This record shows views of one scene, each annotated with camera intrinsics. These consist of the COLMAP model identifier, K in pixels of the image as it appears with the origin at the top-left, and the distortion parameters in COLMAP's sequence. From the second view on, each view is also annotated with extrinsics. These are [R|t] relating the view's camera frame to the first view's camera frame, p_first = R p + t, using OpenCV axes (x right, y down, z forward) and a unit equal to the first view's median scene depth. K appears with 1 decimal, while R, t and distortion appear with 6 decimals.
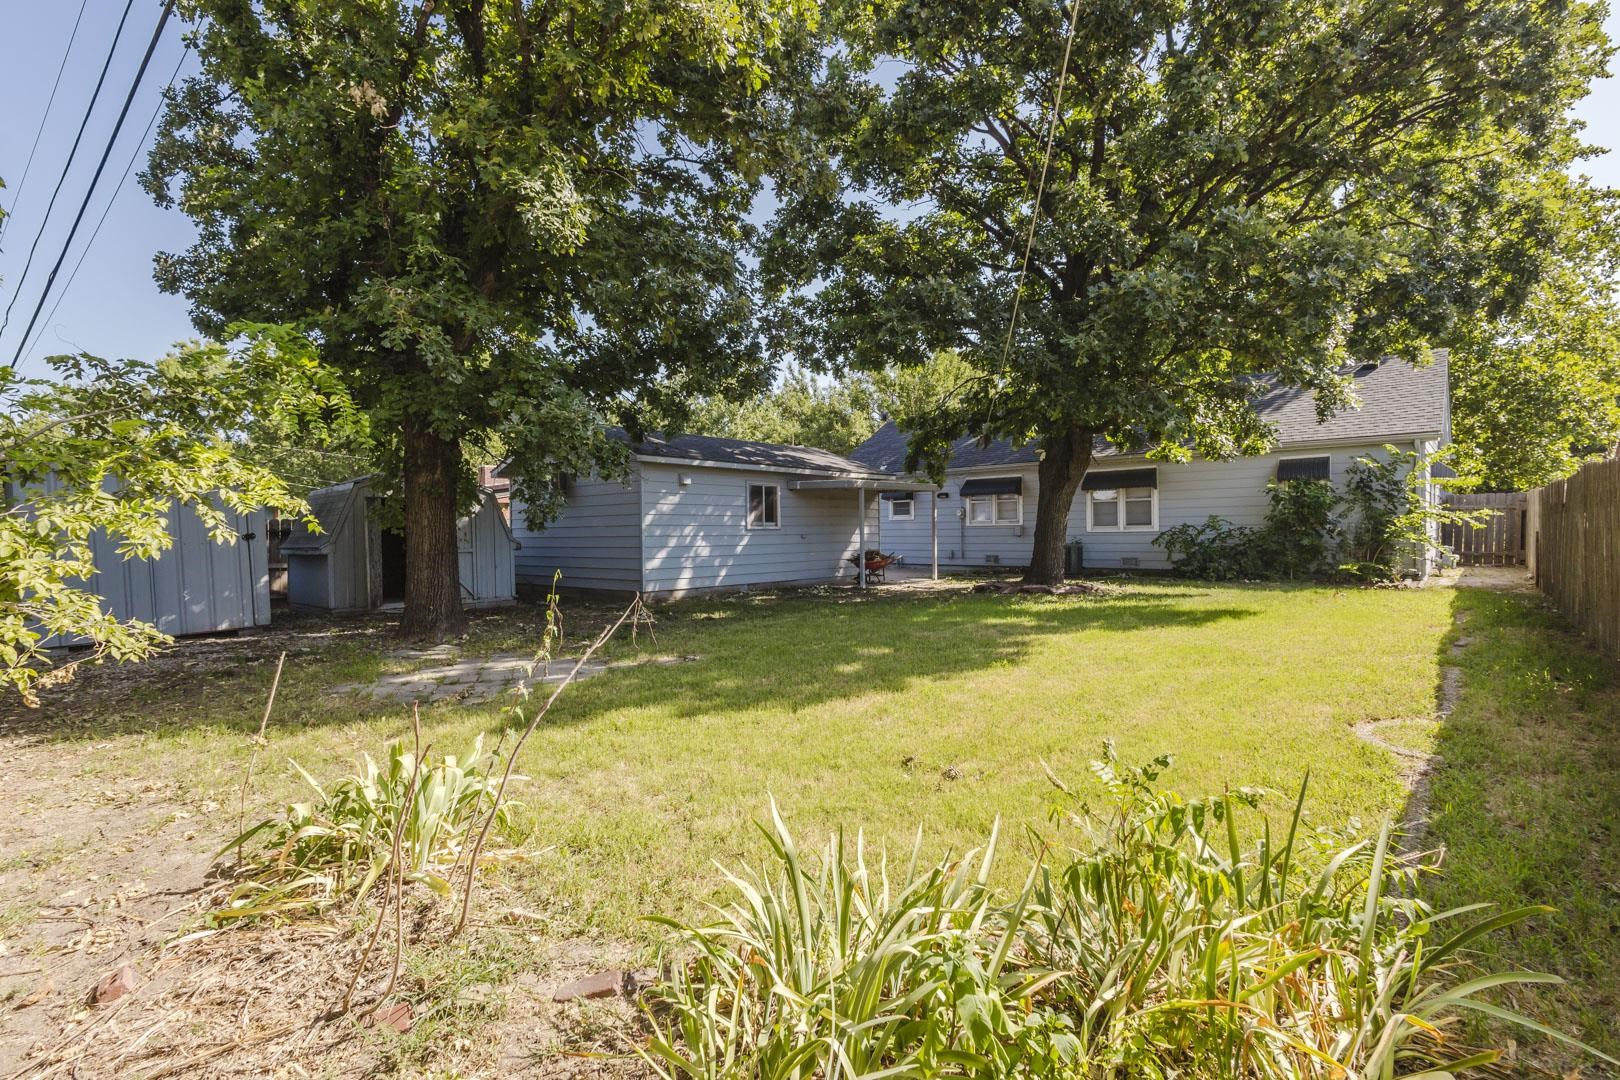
lens RADIAL K [[752.7, 0, 808.9], [0, 752.7, 537.6], [0, 0, 1]] dist [0.008923, -0.001722]
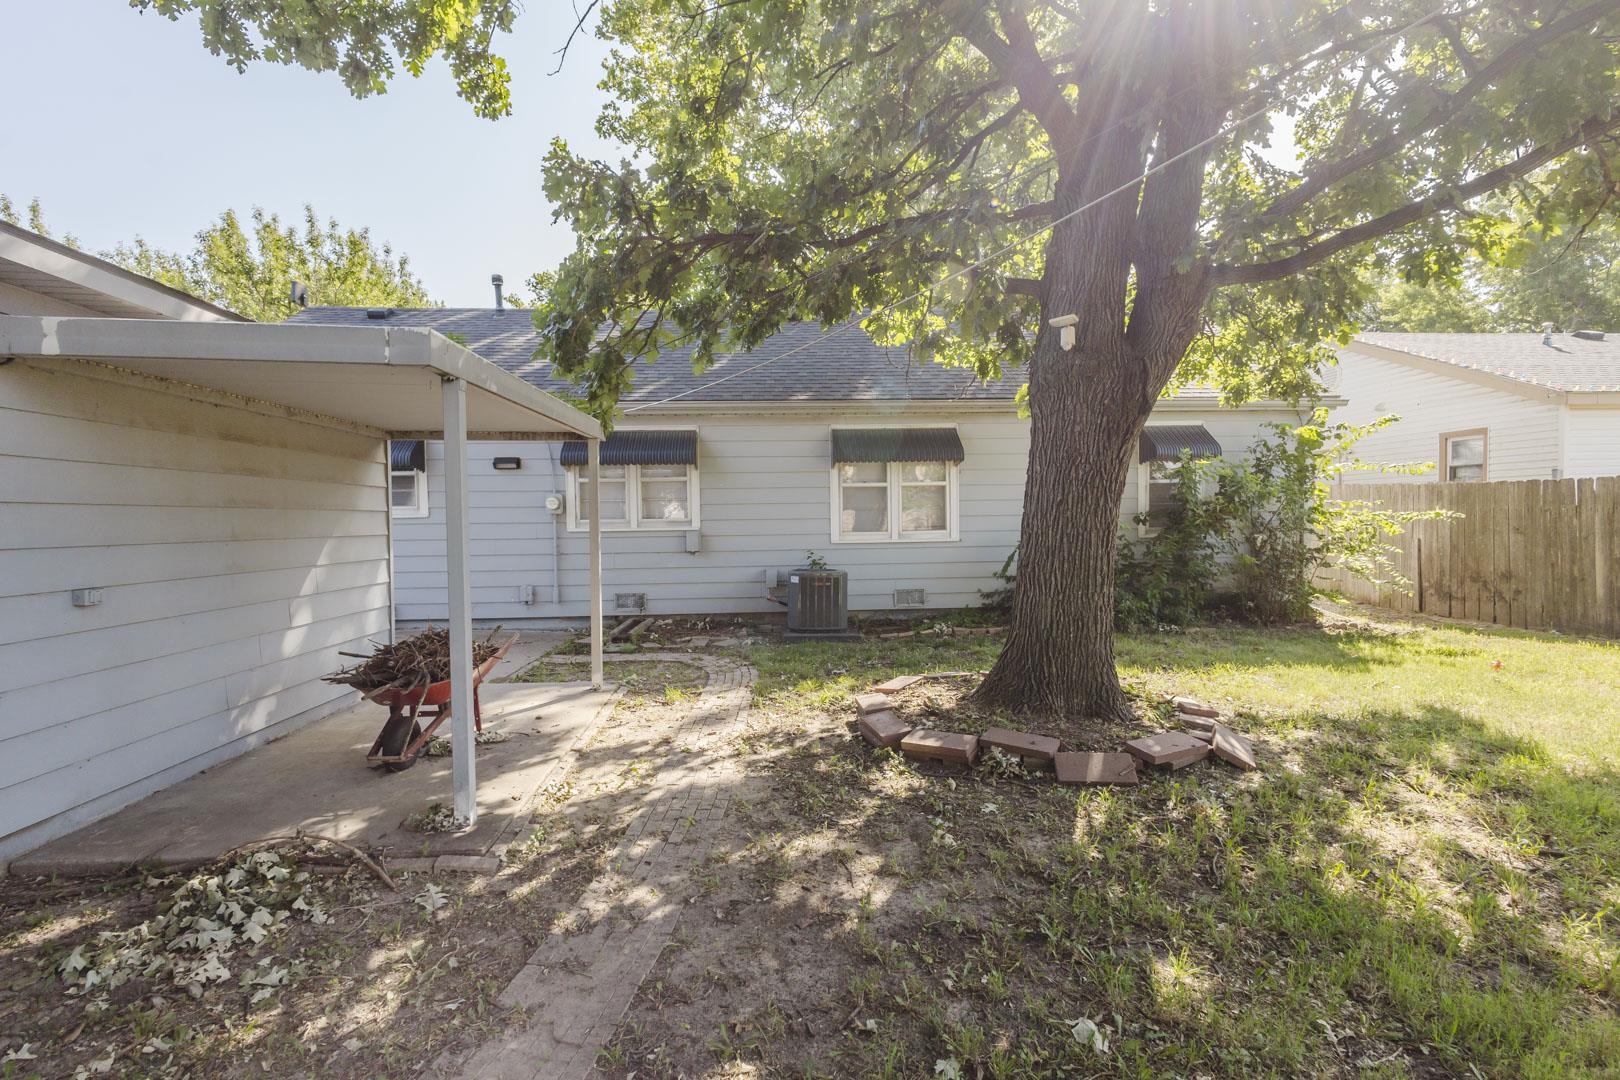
lens RADIAL K [[740.3, 0, 815.1], [0, 740.3, 530.0], [0, 0, 1]] dist [0.000666, -0.000178]
pose [[0.717340, -0.008199, 0.696675, 0.004220], [0.010868, 0.999941, 0.000577, -0.021750], [-0.696639, 0.007158, 0.717387, 0.821989]]
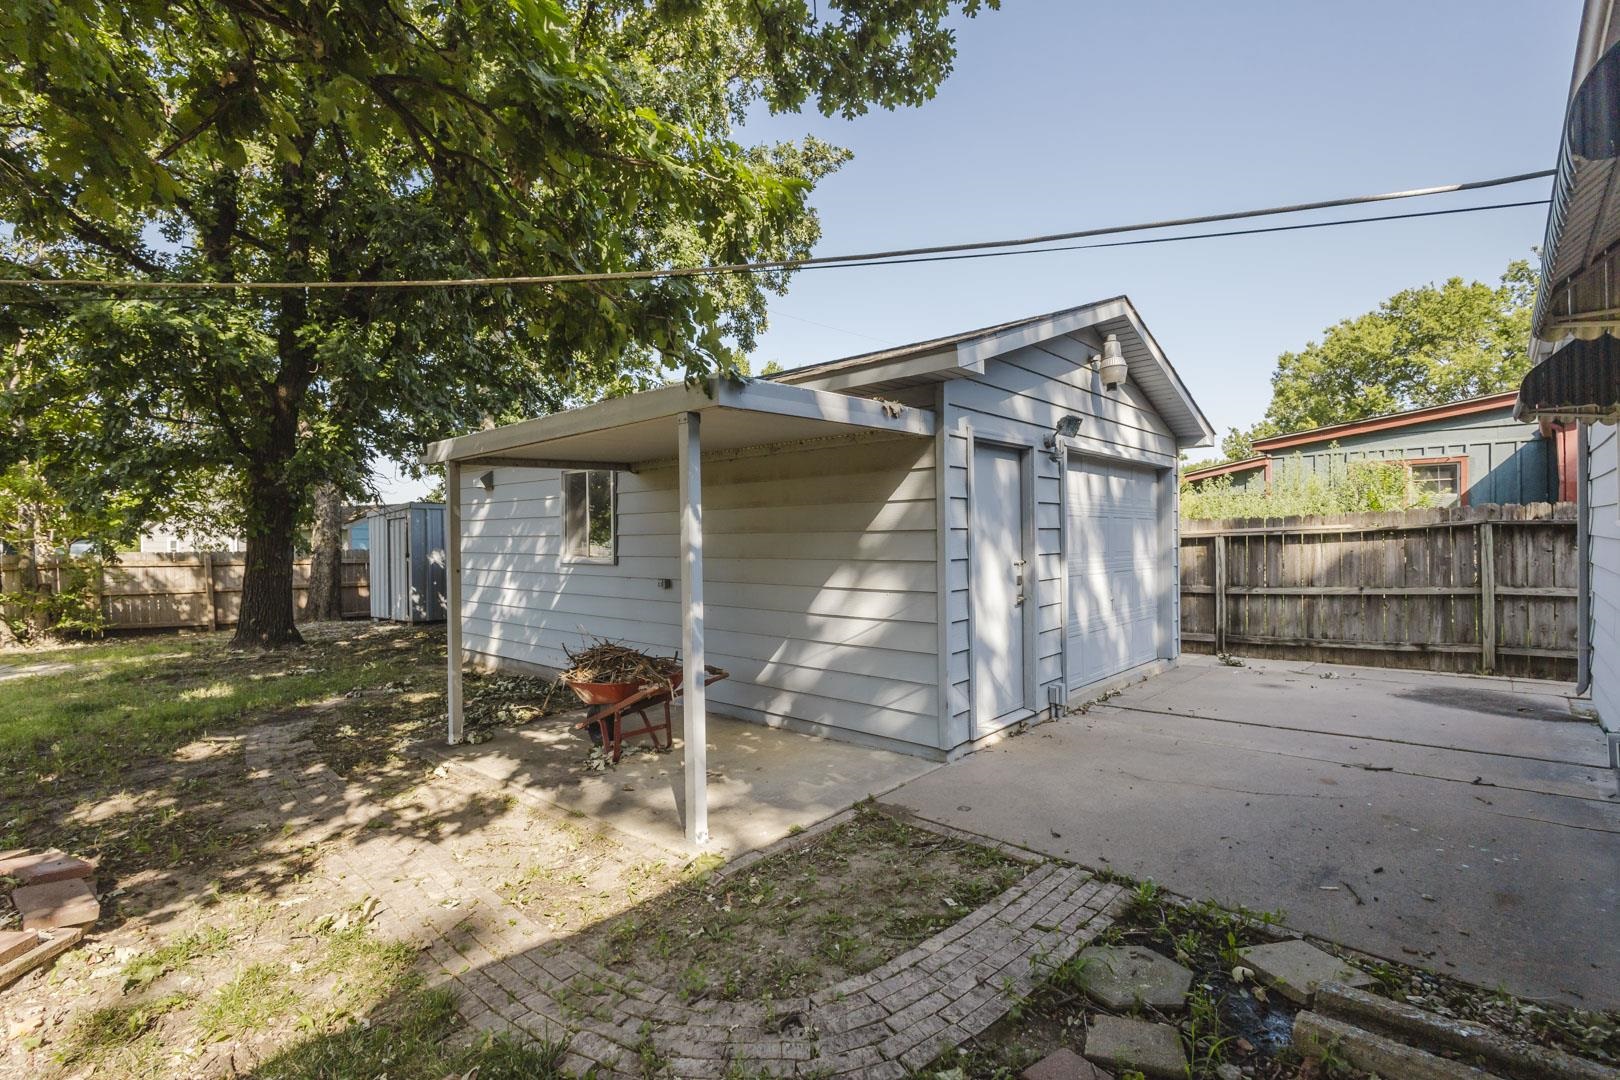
lens RADIAL K [[752.7, 0, 808.9], [0, 752.7, 537.6], [0, 0, 1]] dist [0.008923, -0.001722]
pose [[-0.034992, 0.008151, -0.999354, 0.451496], [0.004978, 0.999956, 0.007982, -0.034057], [0.999375, -0.004696, -0.035031, 1.255551]]
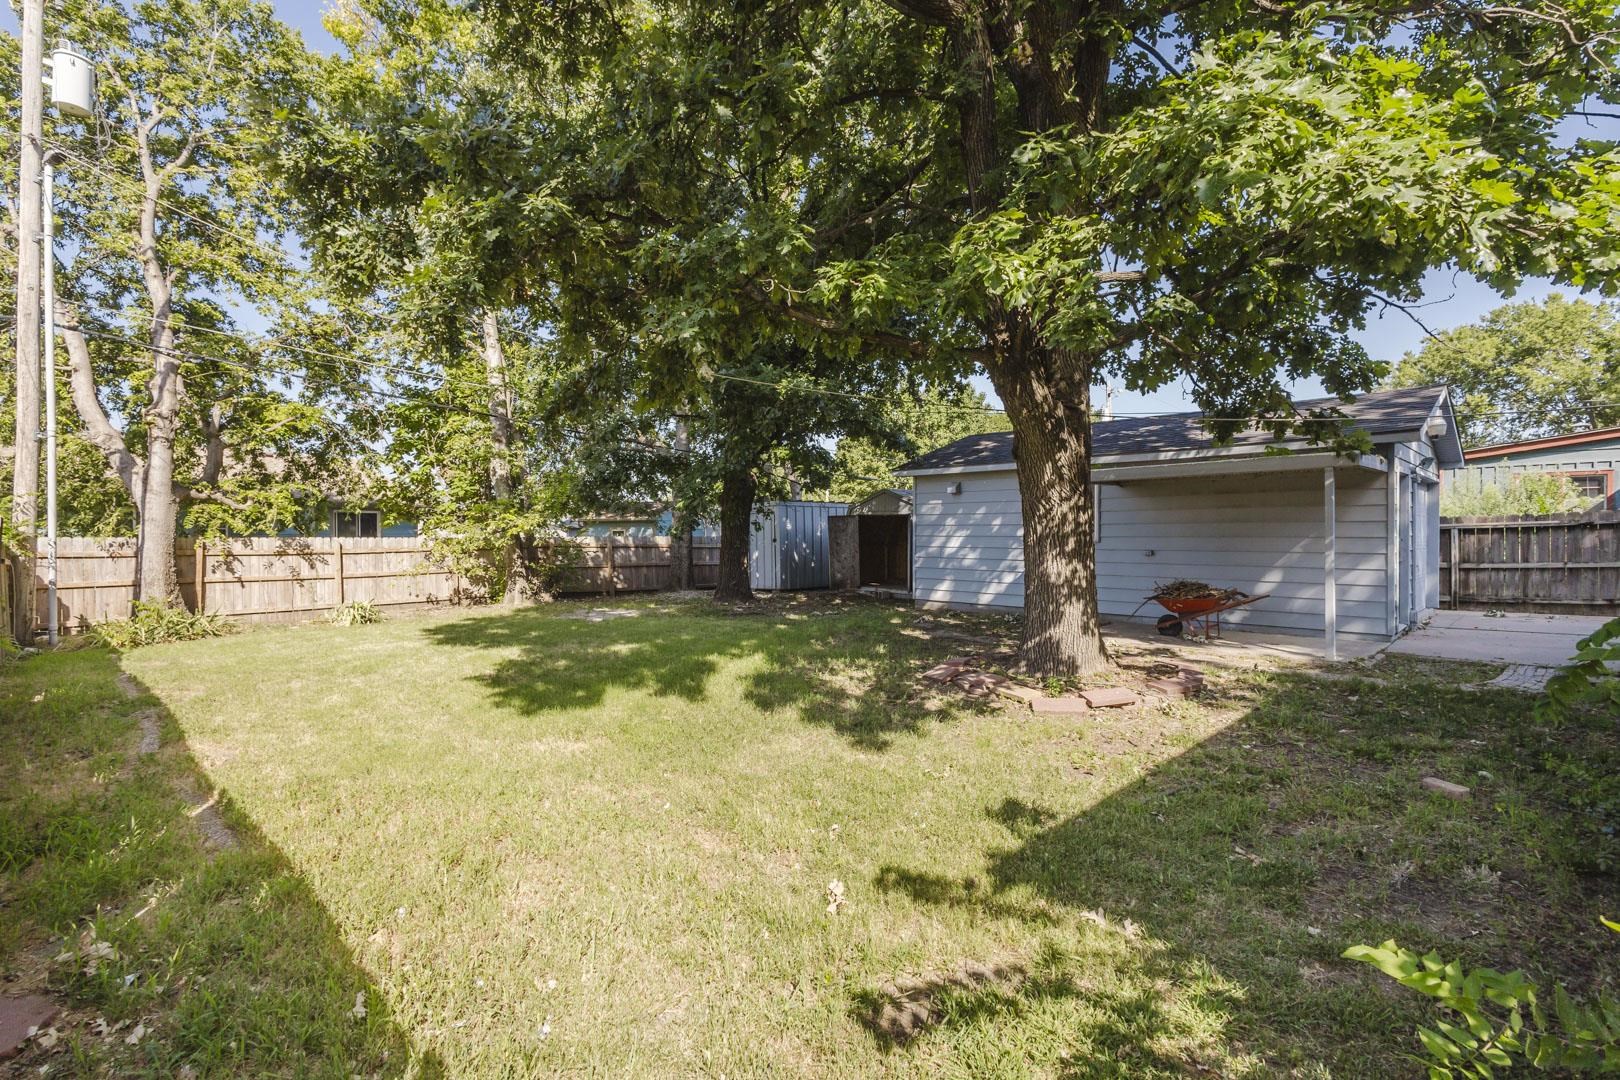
lens RADIAL K [[752.7, 0, 808.9], [0, 752.7, 537.6], [0, 0, 1]] dist [0.008923, -0.001722]
pose [[-0.079780, 0.015077, -0.996698, 0.798943], [-0.002562, 0.999879, 0.015330, -0.029469], [0.996809, 0.003776, -0.079732, 0.857569]]
